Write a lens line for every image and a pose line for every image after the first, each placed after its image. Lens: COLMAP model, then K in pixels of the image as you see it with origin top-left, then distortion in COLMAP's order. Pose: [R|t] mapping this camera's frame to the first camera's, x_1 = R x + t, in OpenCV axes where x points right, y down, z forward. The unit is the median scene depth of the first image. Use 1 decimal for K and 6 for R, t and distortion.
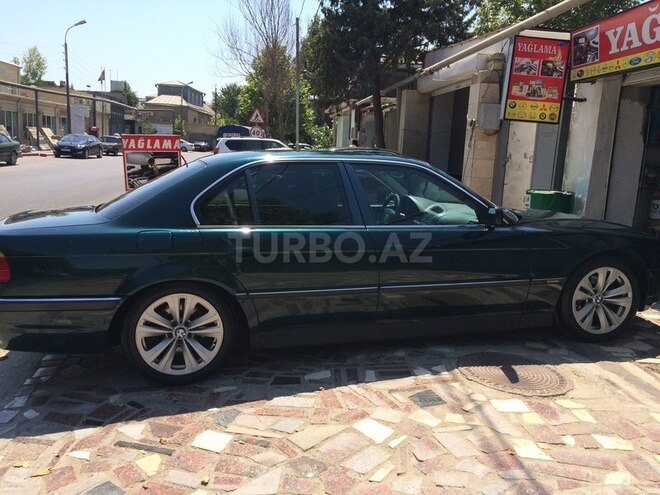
lens RADIAL K [[574.7, 0, 332.1], [0, 574.7, 246.9], [0, 0, 1]] dist [0.111012, -0.162775]
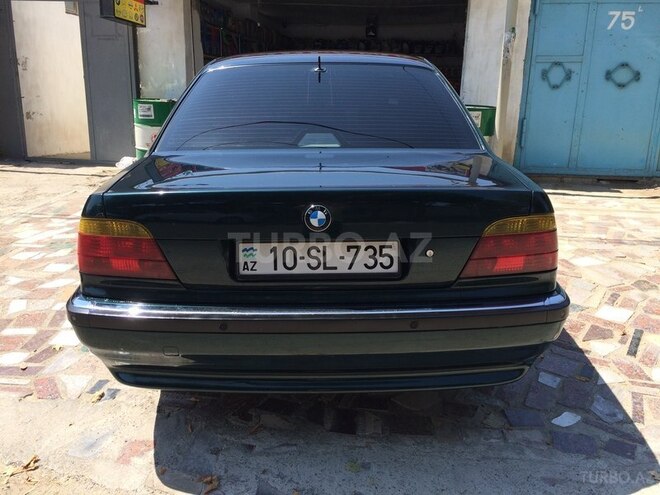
lens RADIAL K [[574.7, 0, 332.1], [0, 574.7, 246.9], [0, 0, 1]] dist [0.111012, -0.162775]
pose [[0.237596, -0.294956, 0.925500, -0.695647], [0.157643, 0.951861, 0.262887, -0.092391], [-0.958487, 0.083438, 0.272656, 0.617408]]
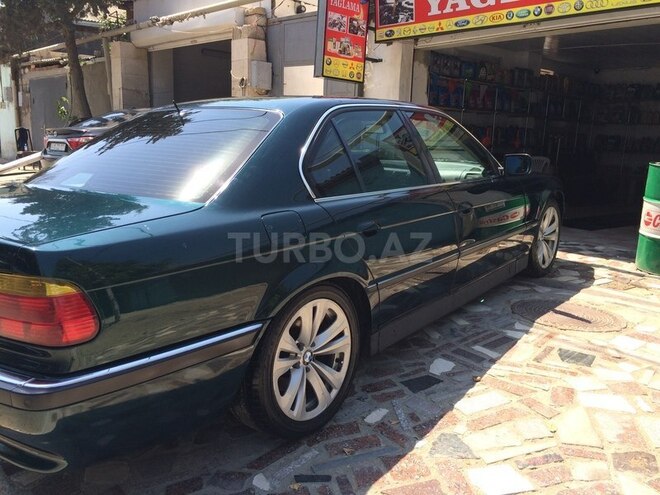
lens RADIAL K [[574.7, 0, 332.1], [0, 574.7, 246.9], [0, 0, 1]] dist [0.111012, -0.162775]
pose [[0.794426, -0.140337, 0.590925, -0.393168], [0.111271, 0.990101, 0.085546, -0.023057], [-0.597081, -0.002207, 0.802178, 0.273116]]
